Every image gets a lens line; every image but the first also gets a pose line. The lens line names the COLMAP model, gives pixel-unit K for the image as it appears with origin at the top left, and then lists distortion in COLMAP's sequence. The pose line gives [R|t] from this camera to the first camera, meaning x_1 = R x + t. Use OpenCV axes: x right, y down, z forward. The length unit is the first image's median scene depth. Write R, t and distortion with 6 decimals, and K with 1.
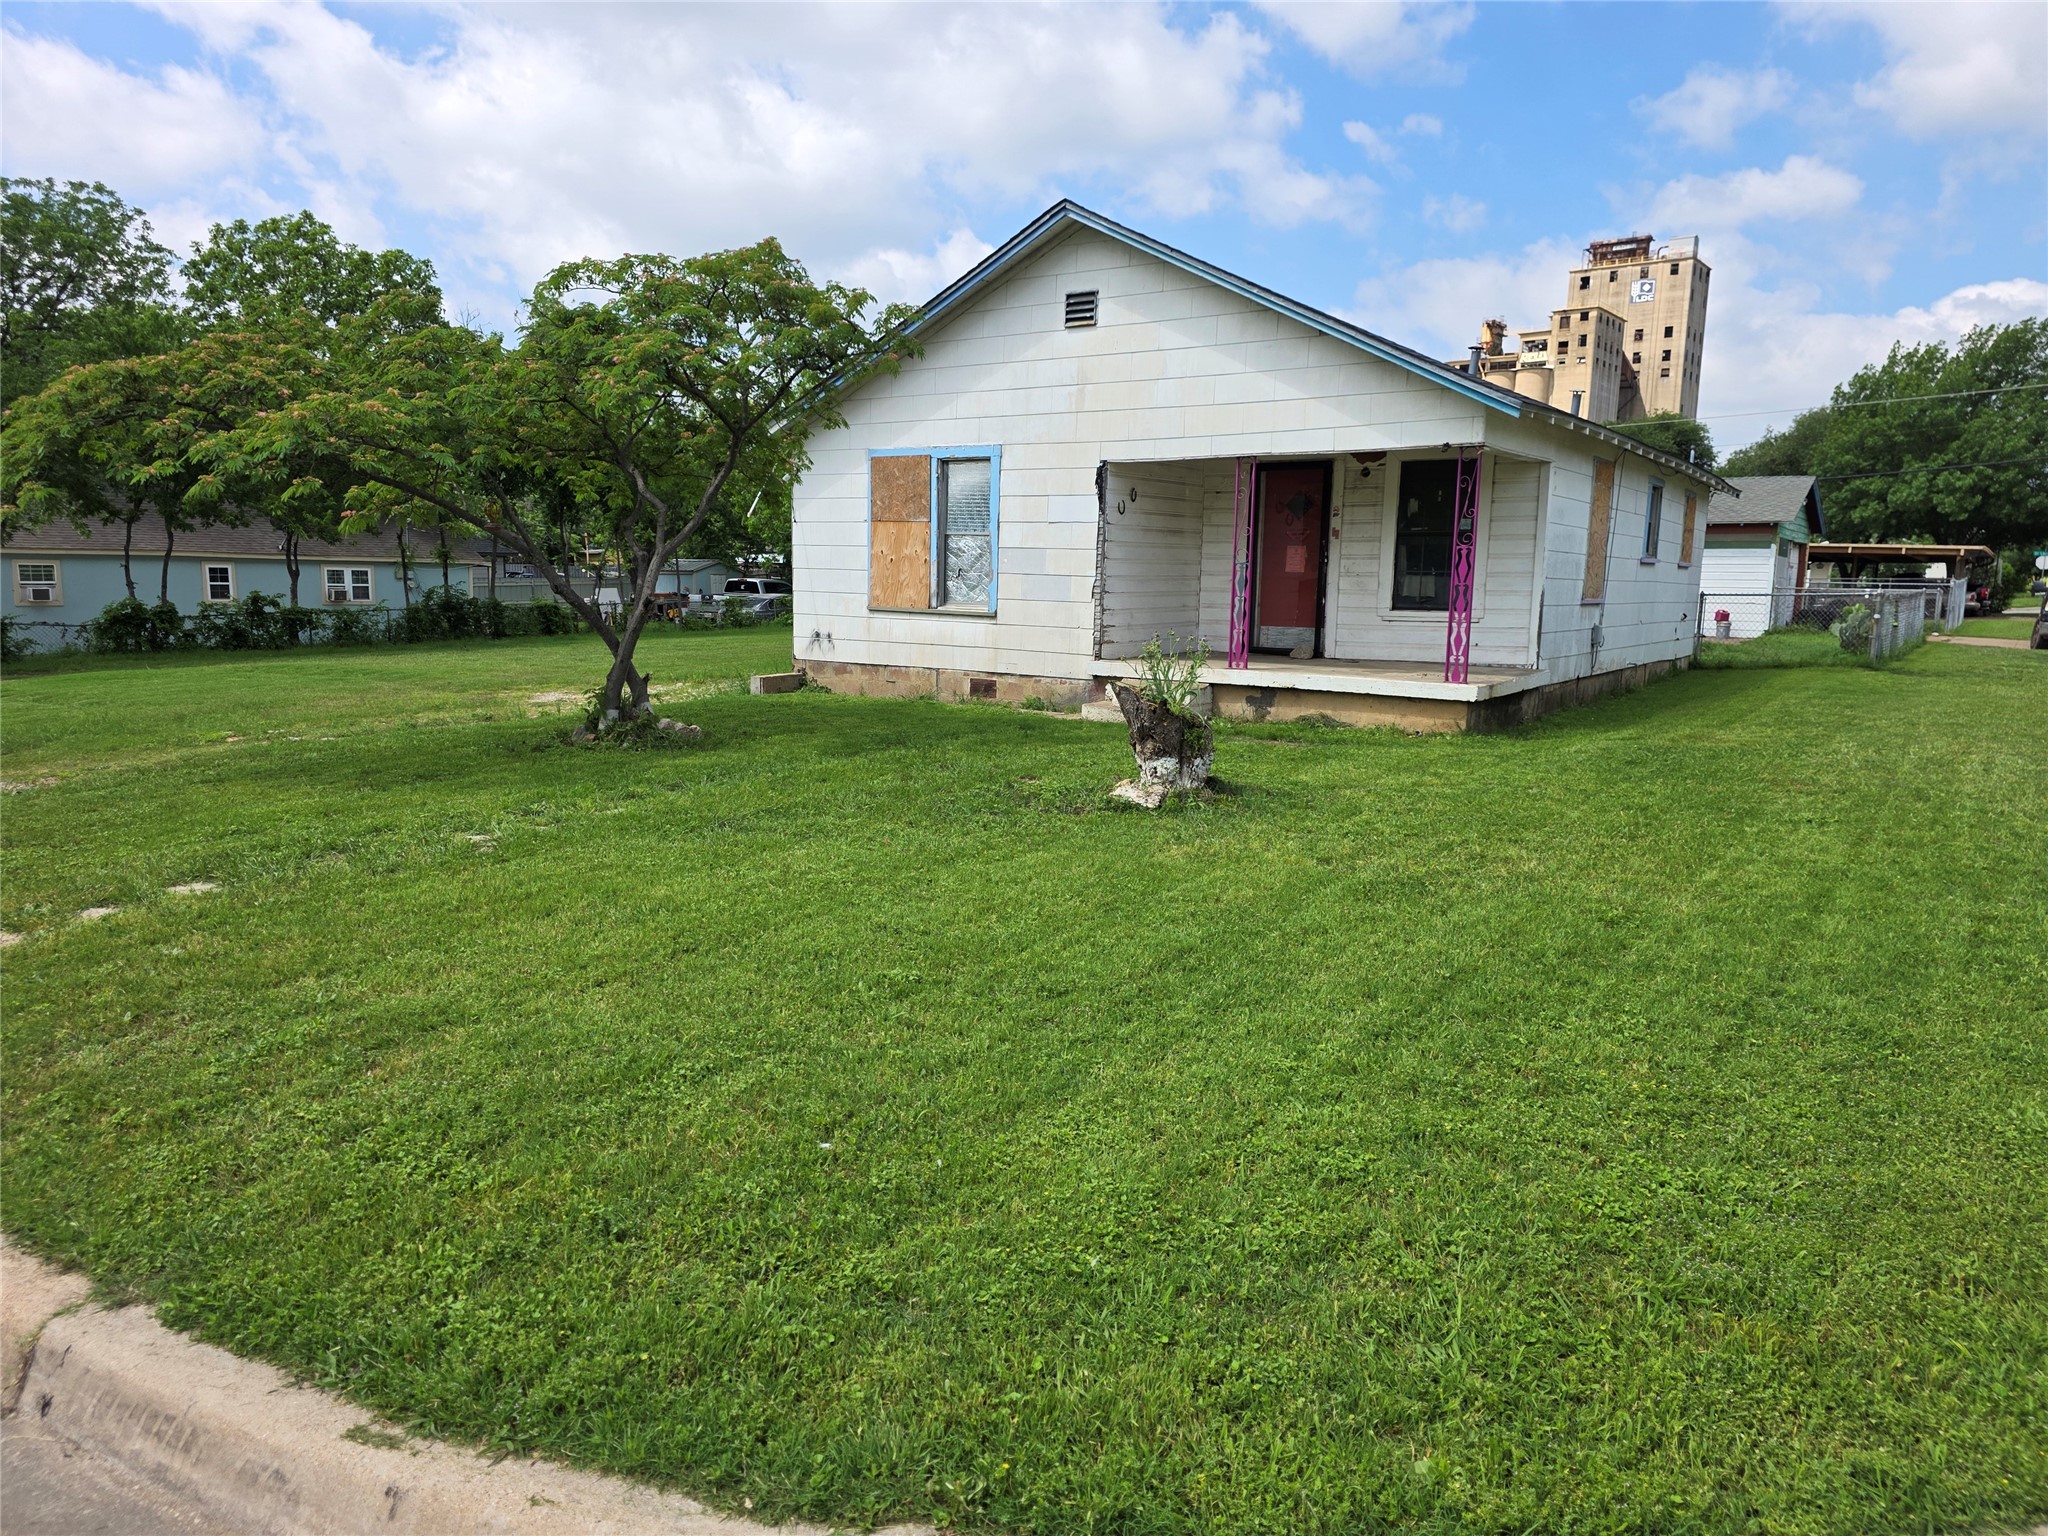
lens RADIAL K [[1417.3, 0, 1024.0], [0, 1417.3, 768.0], [0, 0, 1]] dist [0.087888, -0.114488]
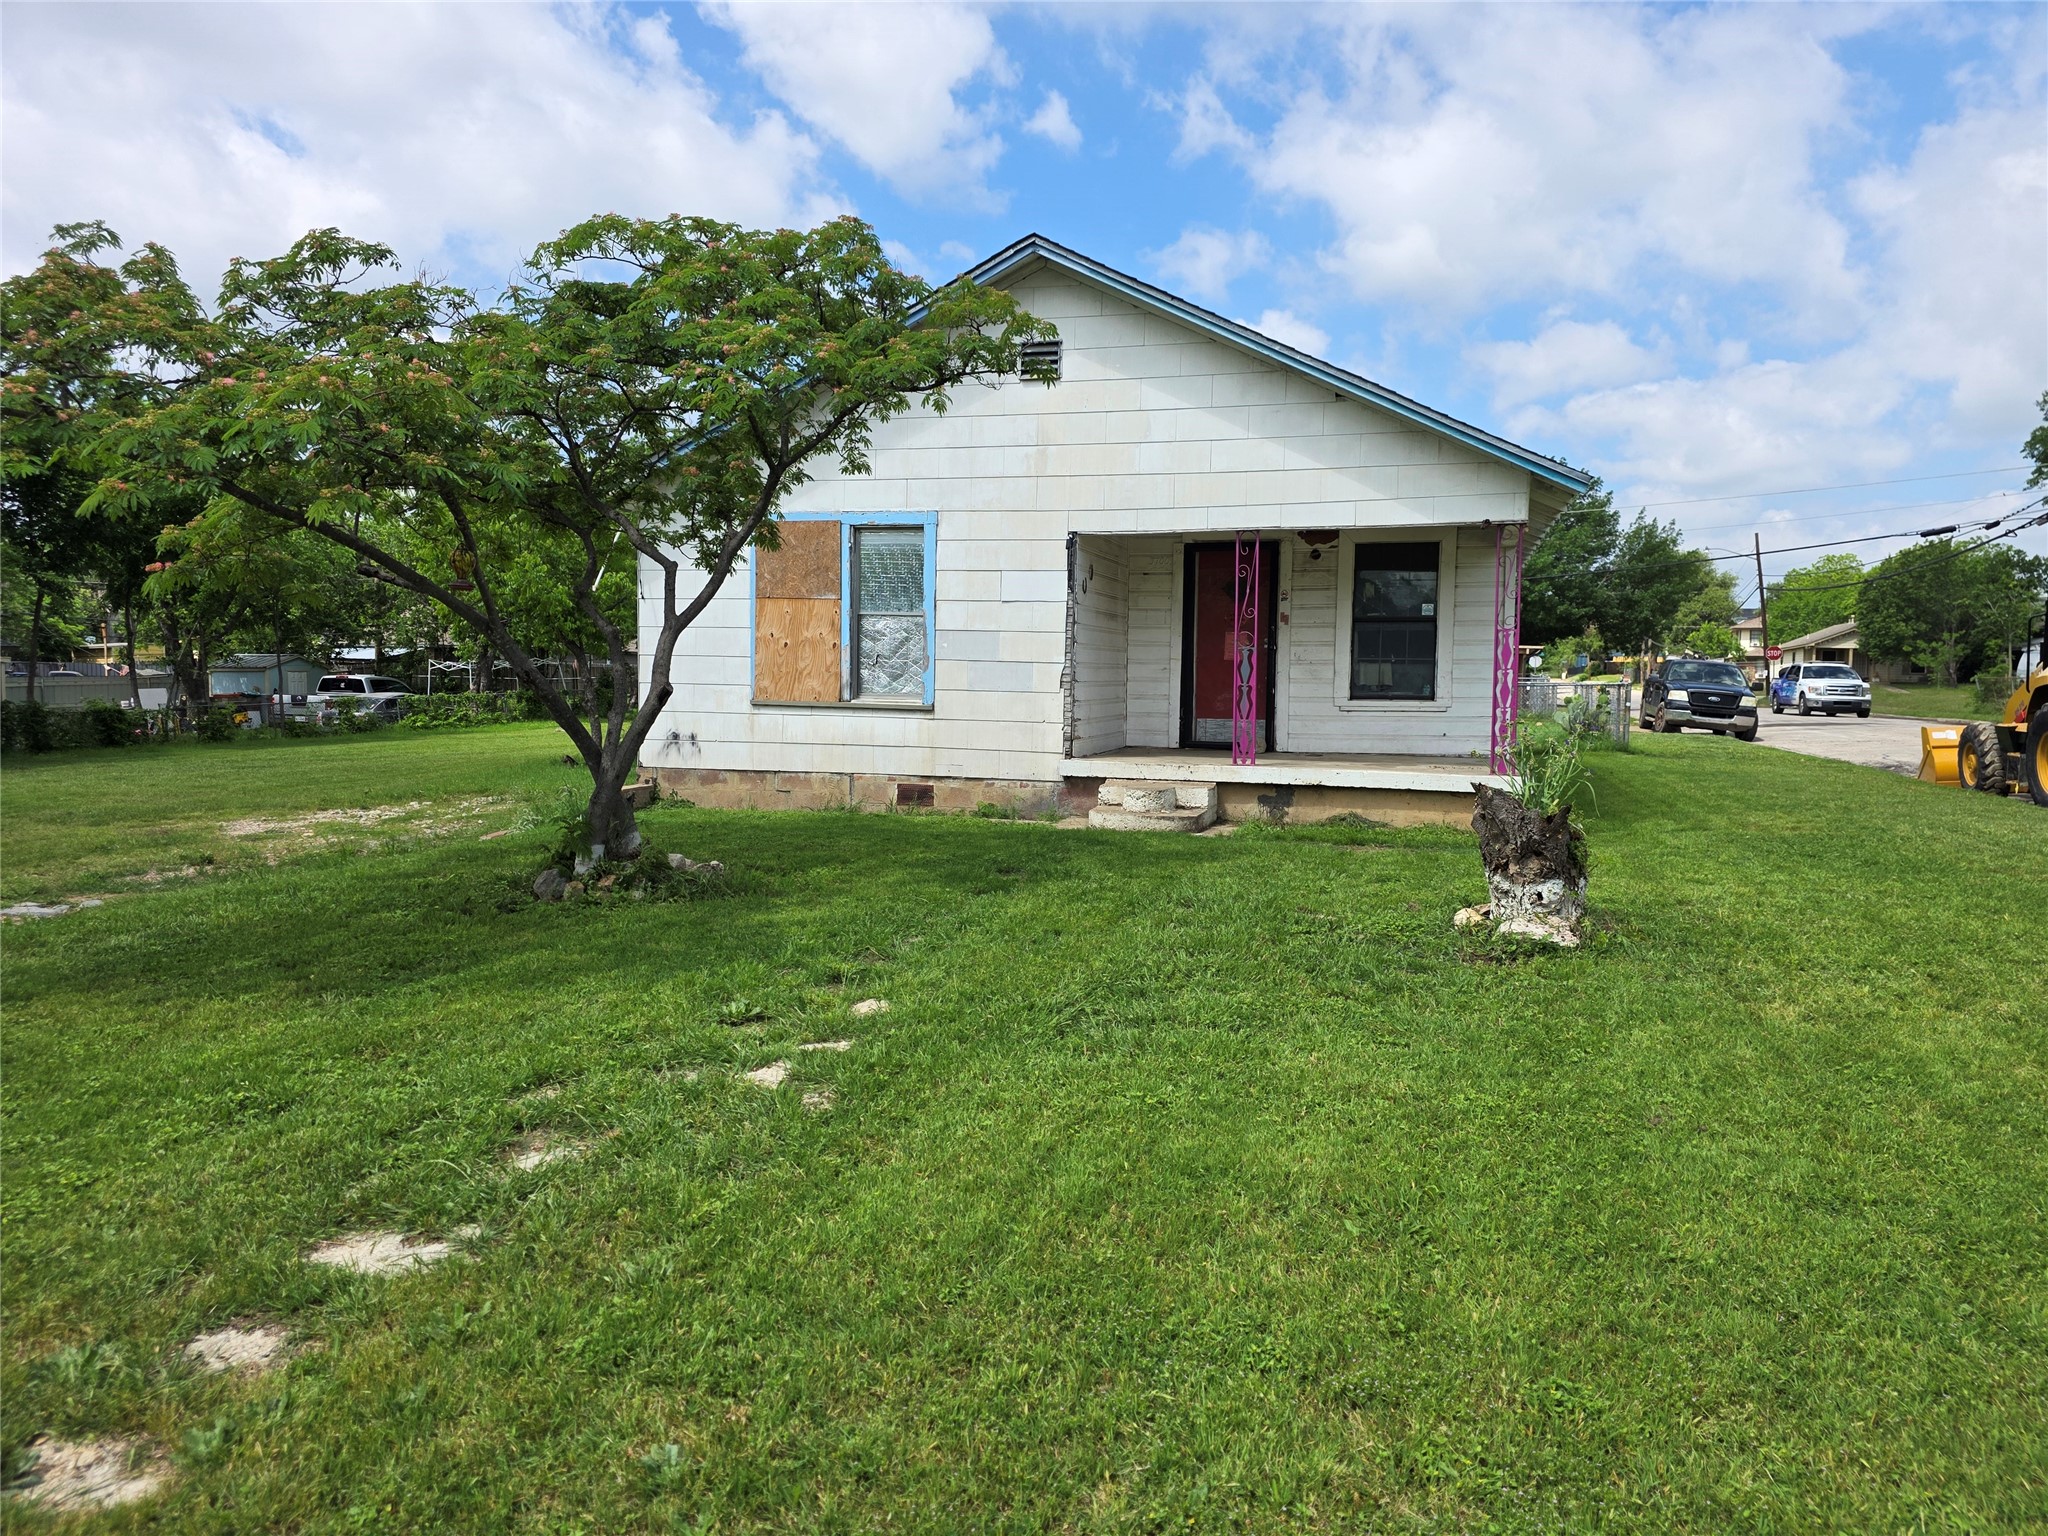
lens RADIAL K [[1417.3, 0, 1024.0], [0, 1417.3, 768.0], [0, 0, 1]] dist [0.087888, -0.114488]
pose [[0.943088, -0.023307, 0.331725, -0.249237], [0.046747, 0.996927, -0.062855, -0.016824], [-0.329240, 0.074785, 0.941280, 0.188153]]
